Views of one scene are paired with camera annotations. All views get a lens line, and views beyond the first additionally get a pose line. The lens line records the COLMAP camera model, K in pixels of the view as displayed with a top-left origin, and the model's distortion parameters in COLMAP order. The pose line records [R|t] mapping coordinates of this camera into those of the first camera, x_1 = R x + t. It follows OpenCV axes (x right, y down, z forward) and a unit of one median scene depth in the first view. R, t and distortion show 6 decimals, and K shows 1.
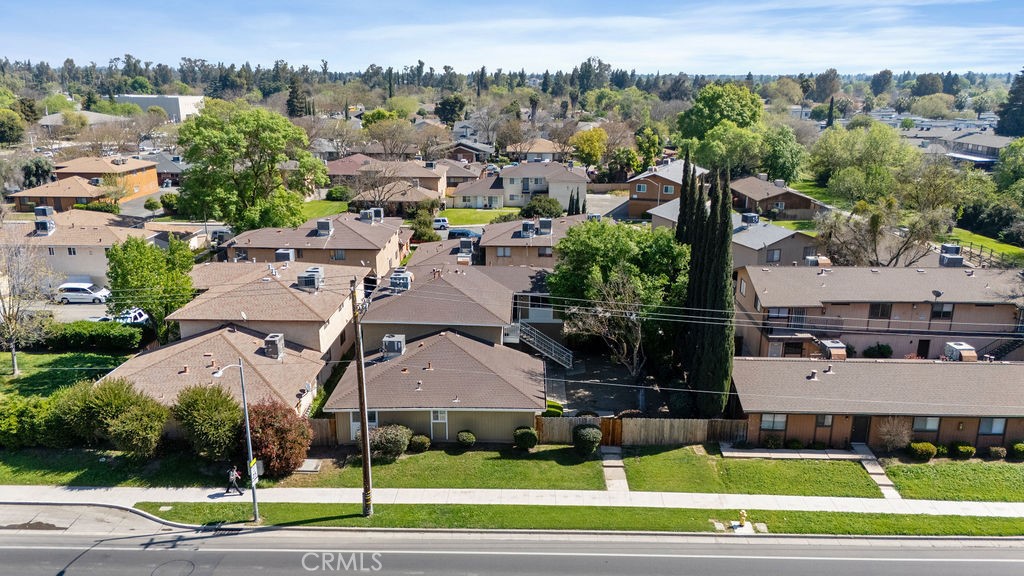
lens RADIAL K [[771.1, 0, 514.8], [0, 771.1, 262.8], [0, 0, 1]] dist [0.098741, -0.109884]
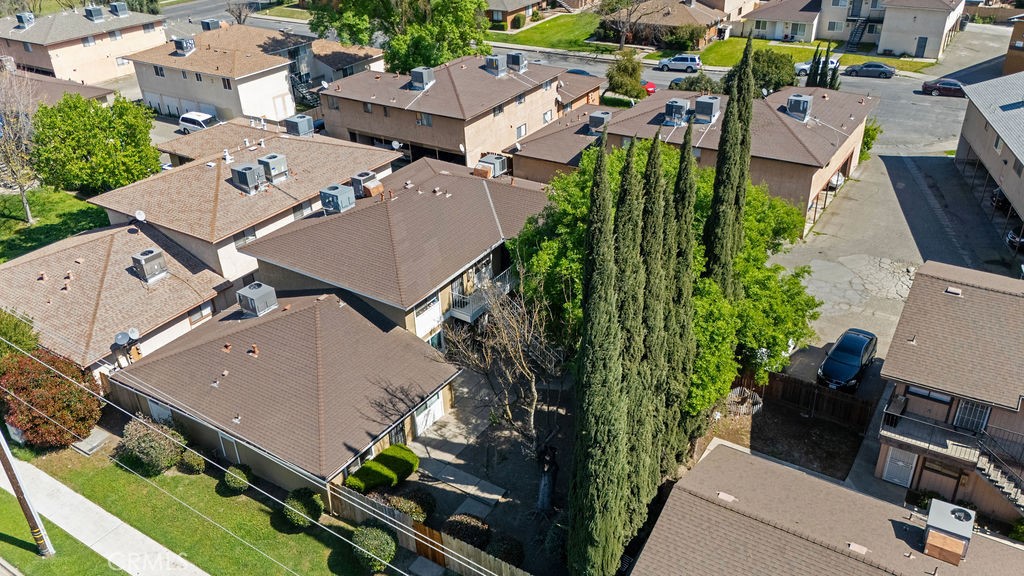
lens RADIAL K [[811.2, 0, 518.0], [0, 811.2, 273.1], [0, 0, 1]] dist [0.029732, -0.007380]
pose [[0.845793, 0.223409, -0.484483, 0.439436], [-0.086044, 0.953334, 0.289398, -0.167099], [0.526528, -0.203084, 0.825545, 0.562240]]
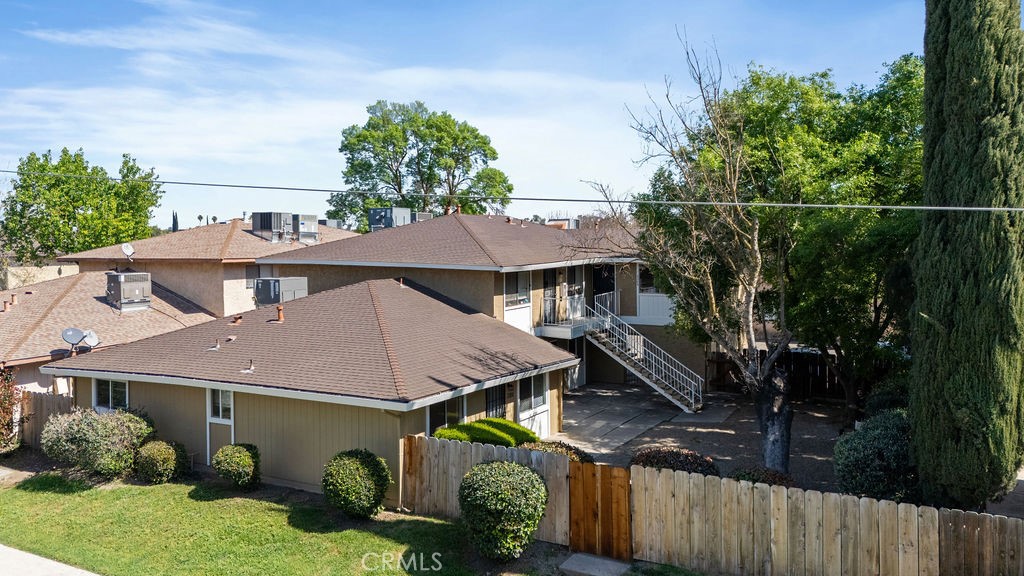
lens RADIAL K [[771.1, 0, 514.8], [0, 771.1, 262.8], [0, 0, 1]] dist [0.098741, -0.109884]
pose [[0.874349, -0.005893, -0.485262, 0.251357], [-0.098217, 0.977085, -0.188834, 0.183532], [0.475255, 0.212767, 0.853735, 0.686698]]
